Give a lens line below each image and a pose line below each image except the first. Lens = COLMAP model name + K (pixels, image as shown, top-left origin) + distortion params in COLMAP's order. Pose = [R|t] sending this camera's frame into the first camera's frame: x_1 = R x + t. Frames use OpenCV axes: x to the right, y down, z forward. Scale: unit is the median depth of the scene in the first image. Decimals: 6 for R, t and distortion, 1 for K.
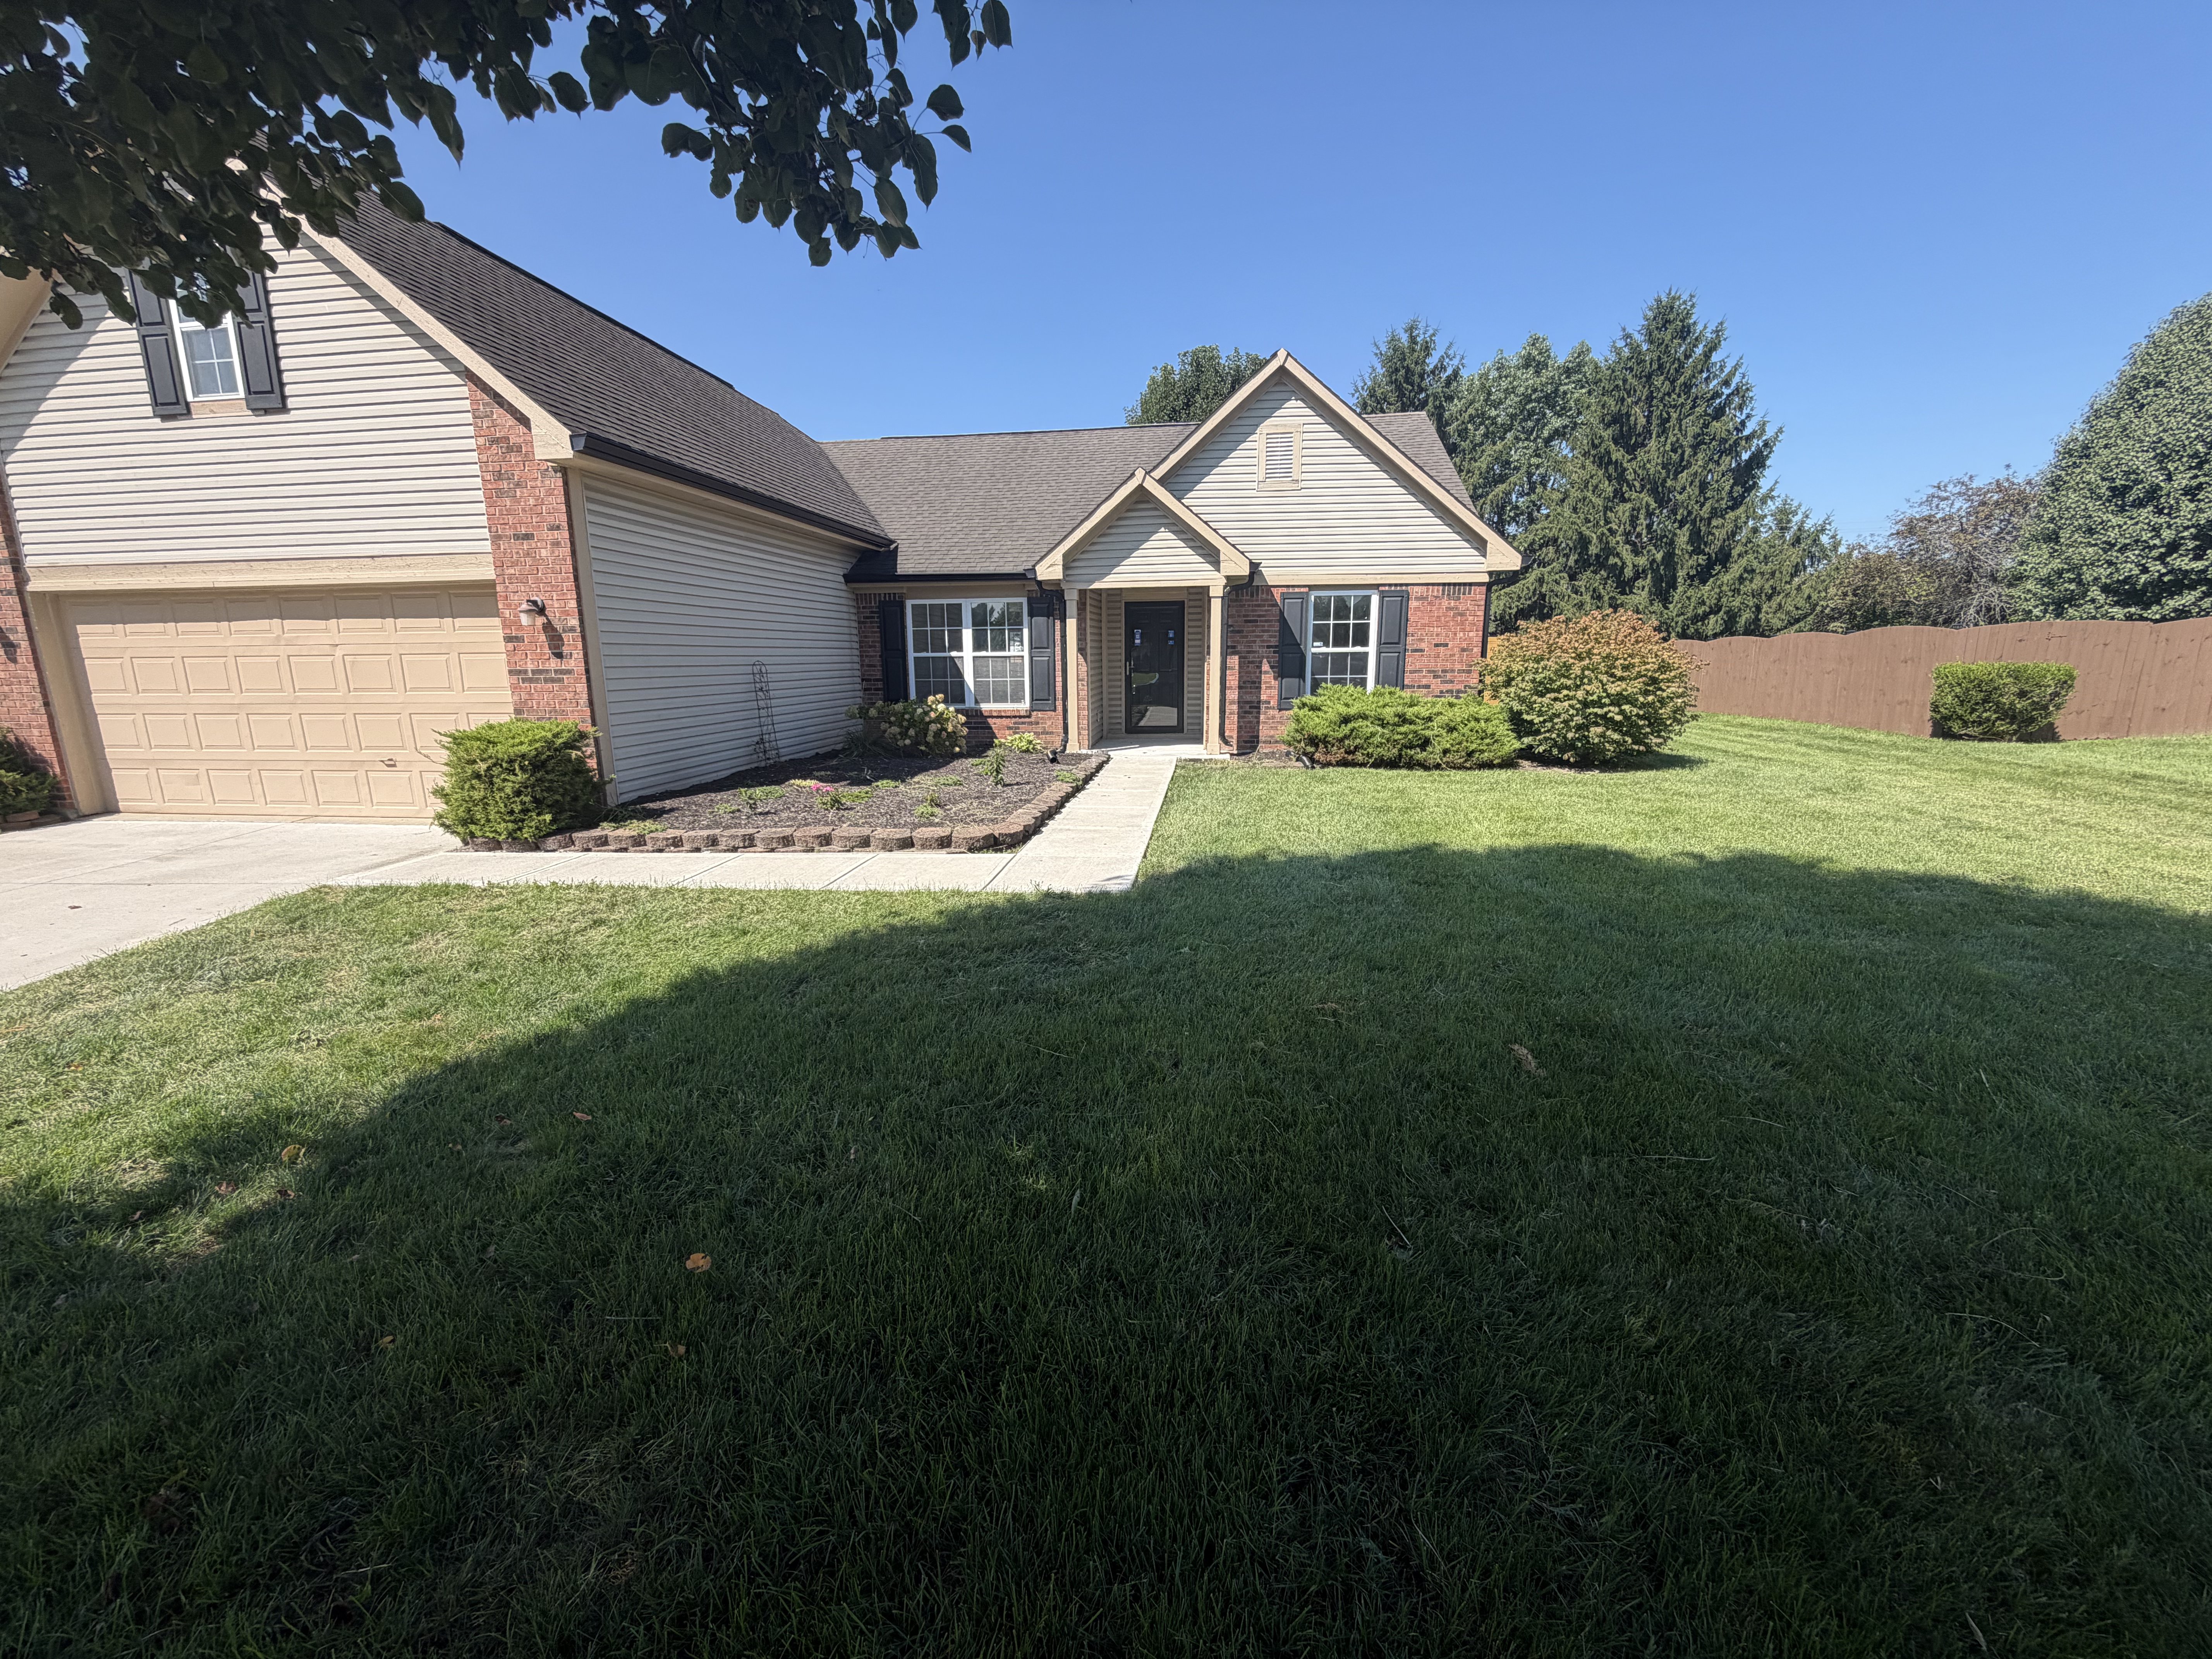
lens RADIAL K [[896.9, 0, 1106.0], [0, 896.9, 829.5], [0, 0, 1]] dist [0.001032, 0.000497]
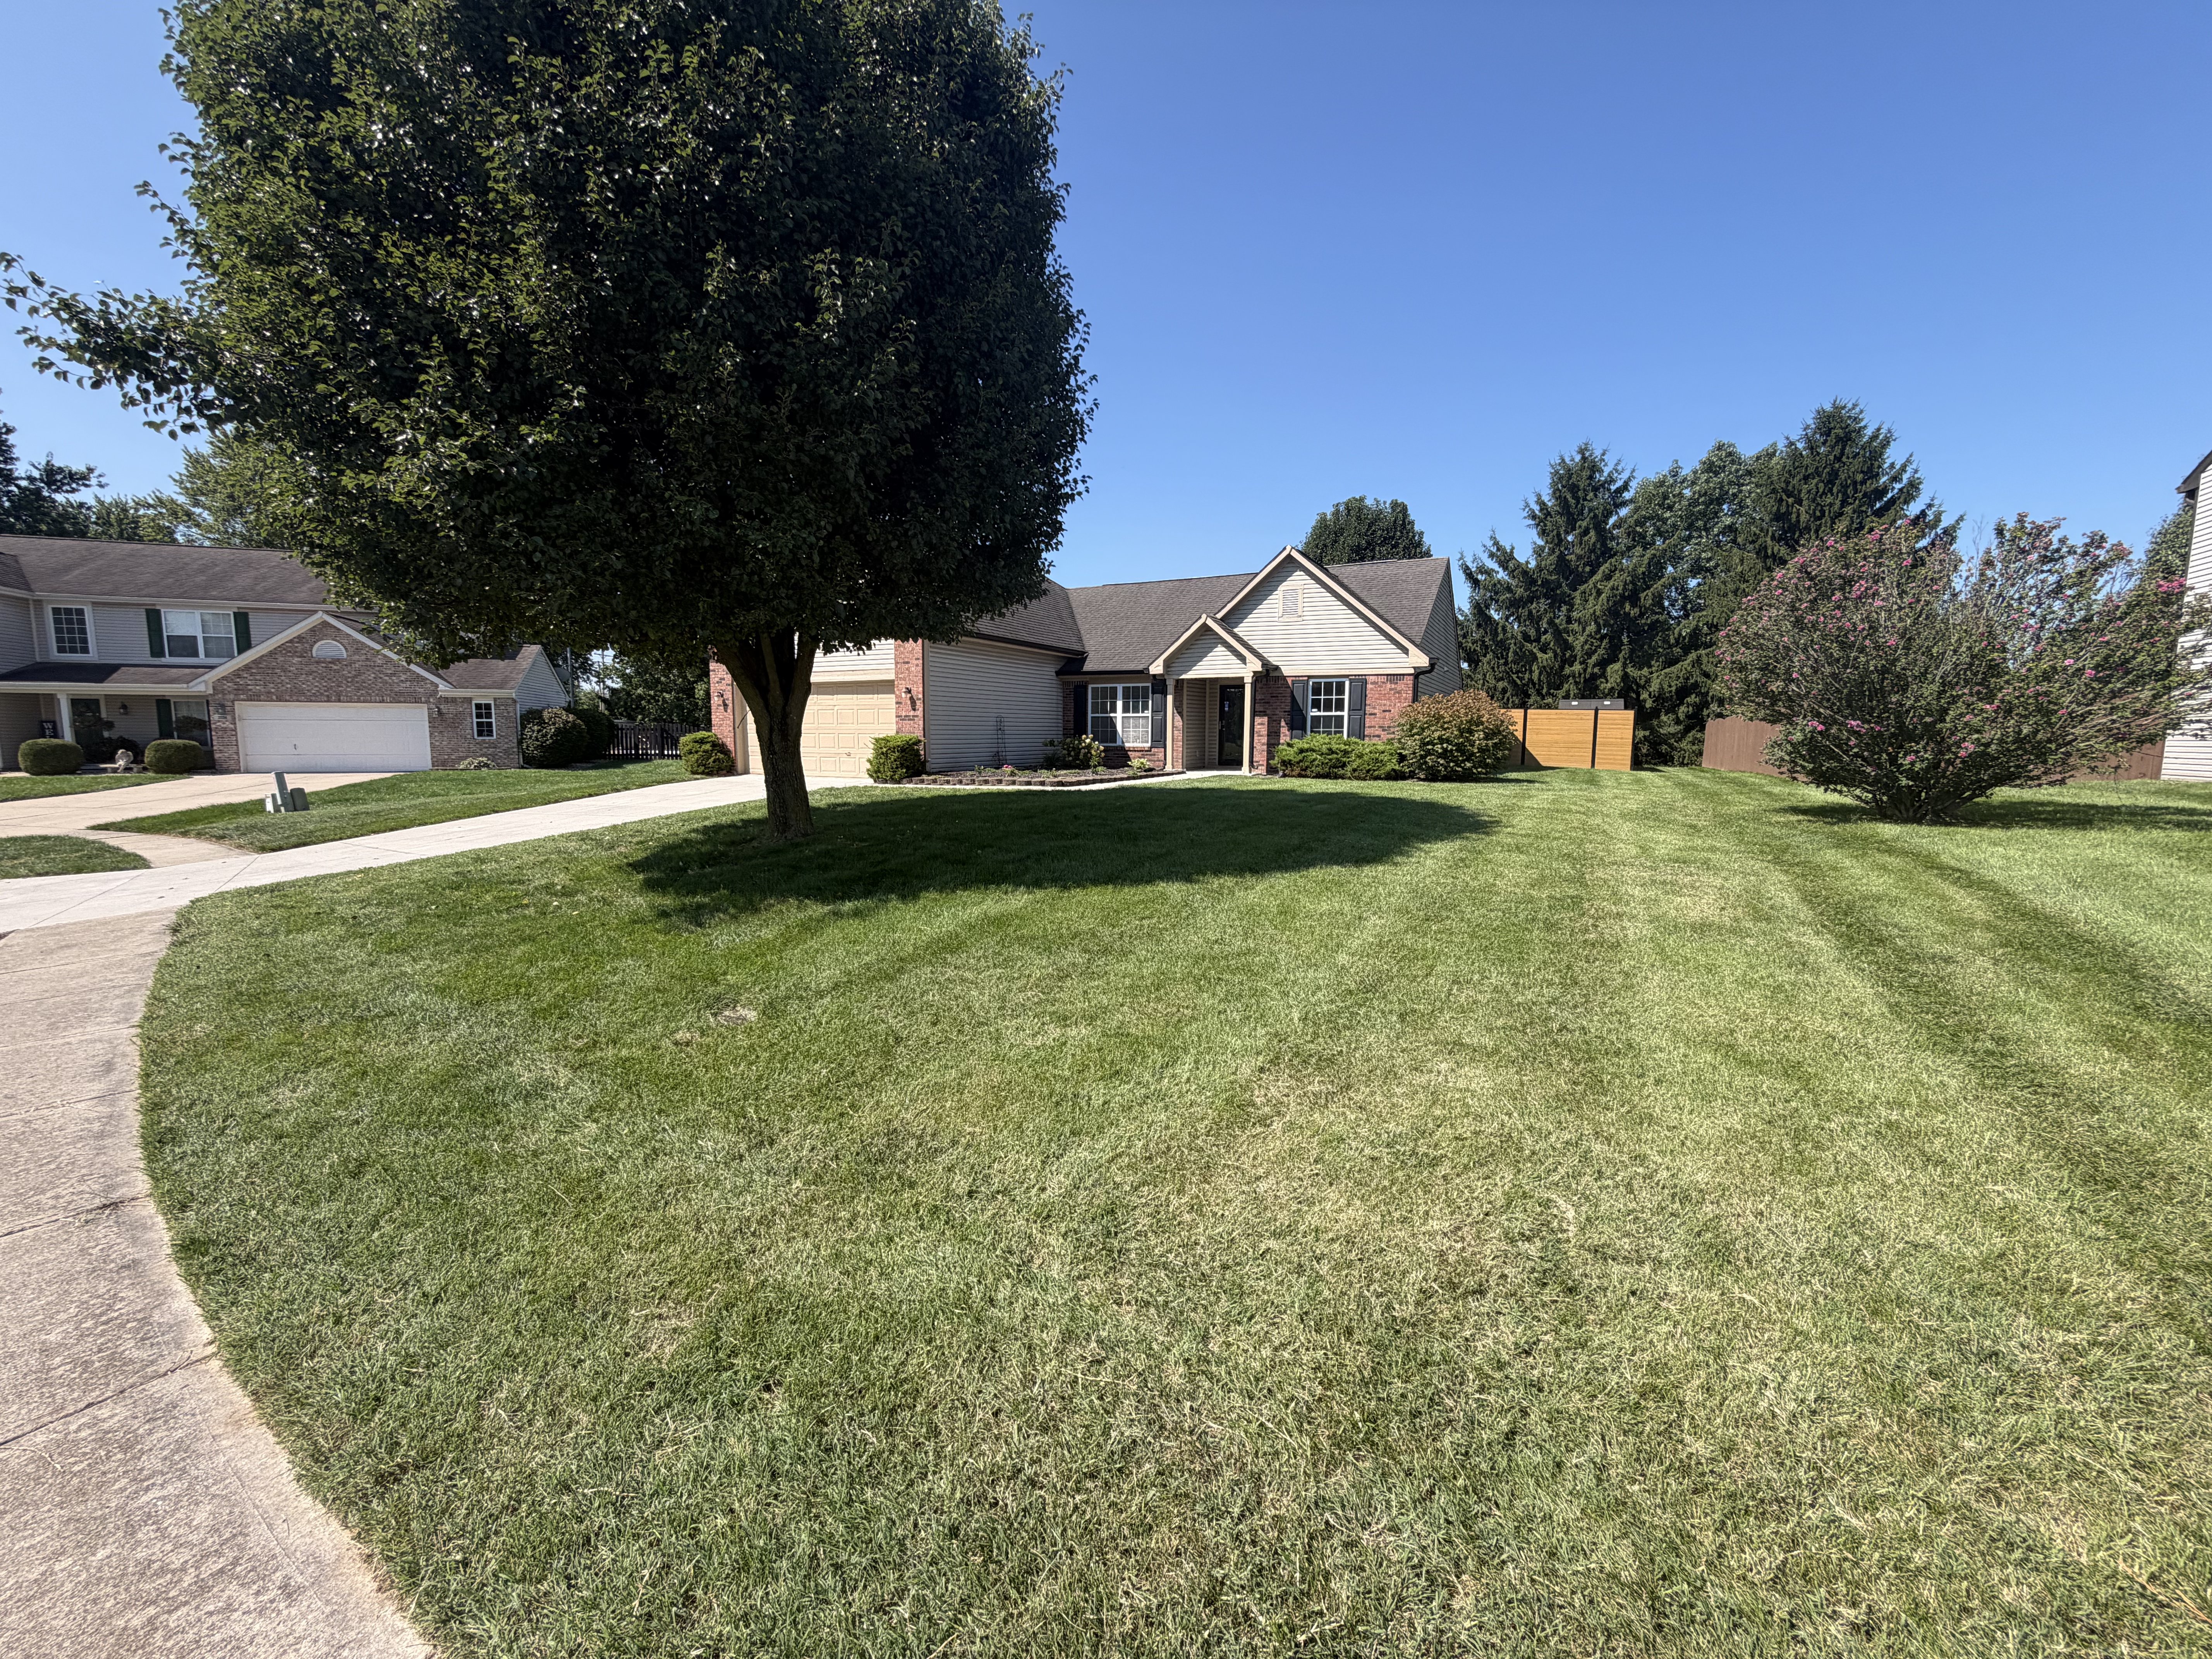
lens RADIAL K [[896.9, 0, 1106.0], [0, 896.9, 829.5], [0, 0, 1]] dist [0.001032, 0.000497]
pose [[0.944425, 0.049084, -0.325041, 0.429512], [-0.075825, 0.994653, -0.070113, 0.162460], [0.319861, 0.090863, 0.943097, -0.685503]]
